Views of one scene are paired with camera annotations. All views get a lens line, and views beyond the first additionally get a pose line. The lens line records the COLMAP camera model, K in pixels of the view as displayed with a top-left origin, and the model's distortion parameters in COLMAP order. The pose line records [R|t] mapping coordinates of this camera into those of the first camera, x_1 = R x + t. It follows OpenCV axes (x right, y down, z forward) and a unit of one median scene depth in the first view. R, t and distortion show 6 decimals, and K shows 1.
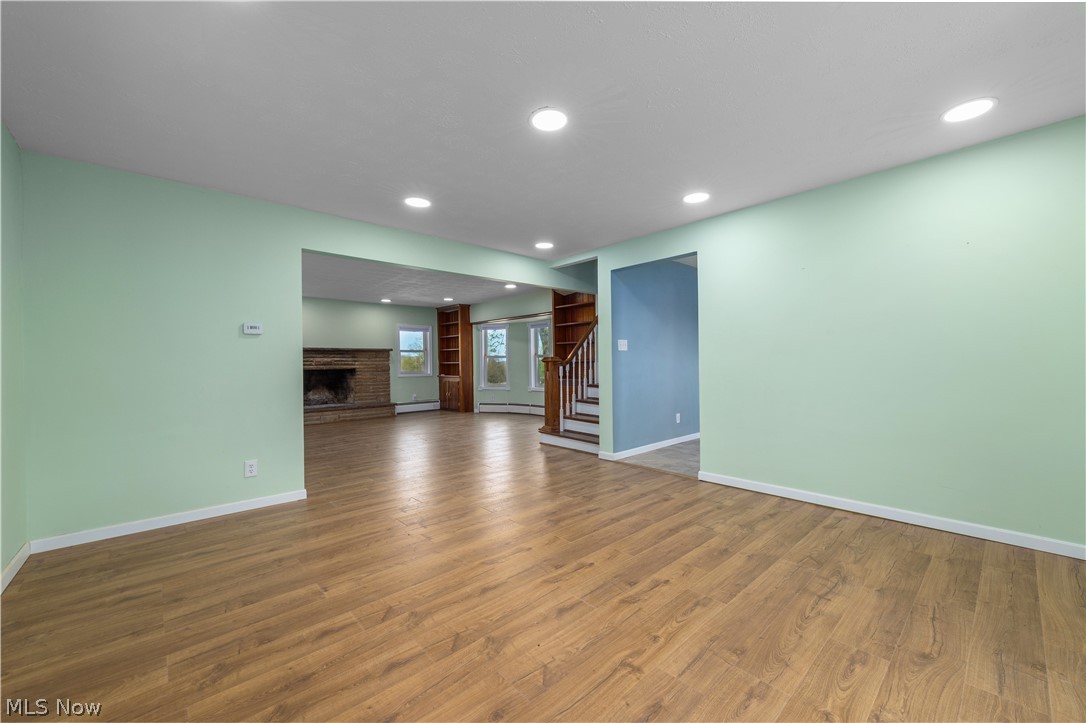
lens RADIAL K [[433.2, 0, 572.3], [0, 433.2, 361.6], [0, 0, 1]] dist [0.012860, -0.000474]
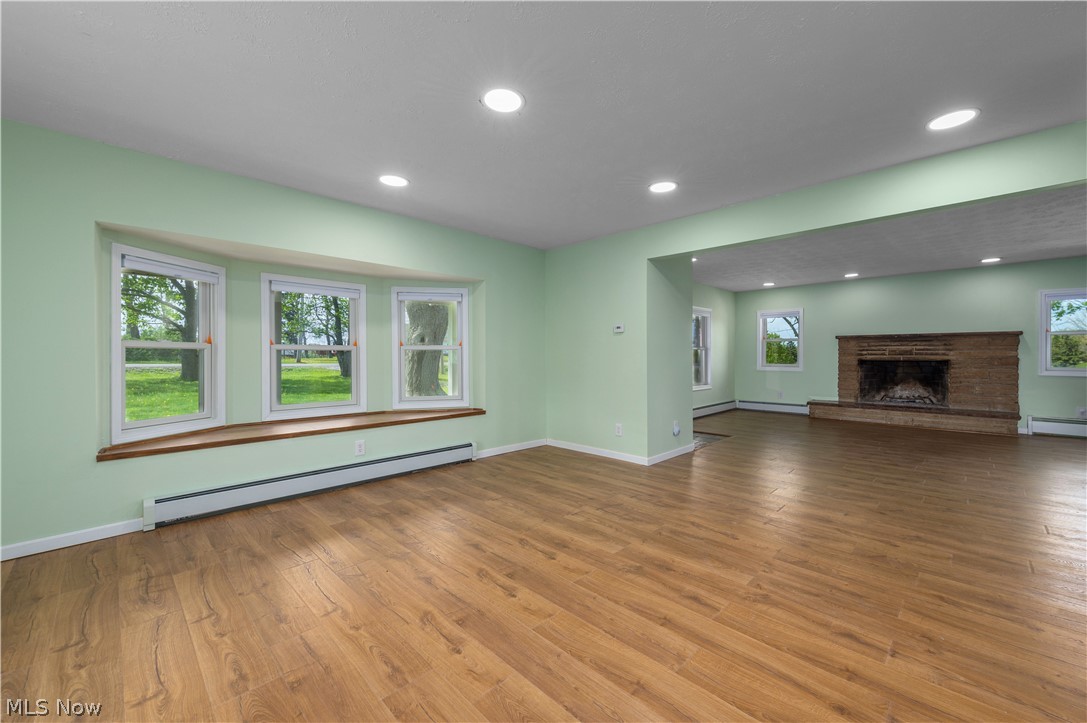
lens RADIAL K [[432.8, 0, 541.1], [0, 432.8, 364.4], [0, 0, 1]] dist [0.011777, -0.001626]
pose [[-0.000170, 0.036481, -0.999334, 0.726119], [0.002203, 0.999332, 0.036481, -0.015954], [0.999998, -0.002195, -0.000250, 0.871222]]
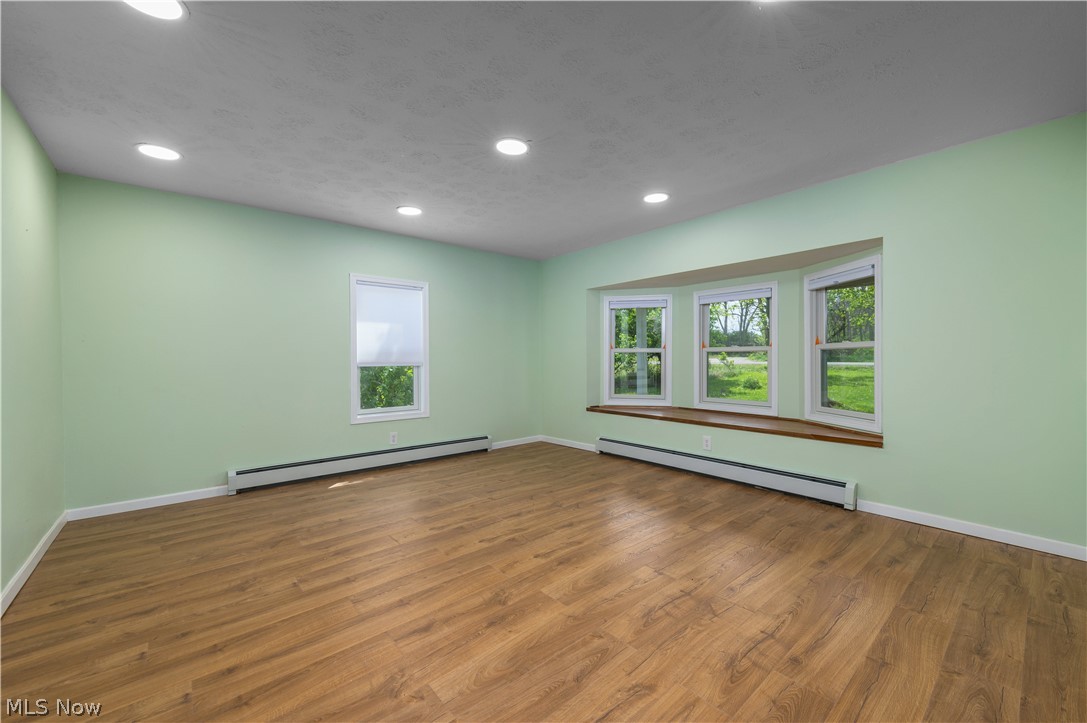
lens RADIAL K [[432.8, 0, 566.6], [0, 432.8, 362.2], [0, 0, 1]] dist [0.011777, -0.001626]
pose [[-0.998769, 0.018614, 0.045979, -0.191324], [0.019144, 0.999755, 0.011117, 0.001901], [-0.045761, 0.011983, -0.998881, 1.720511]]
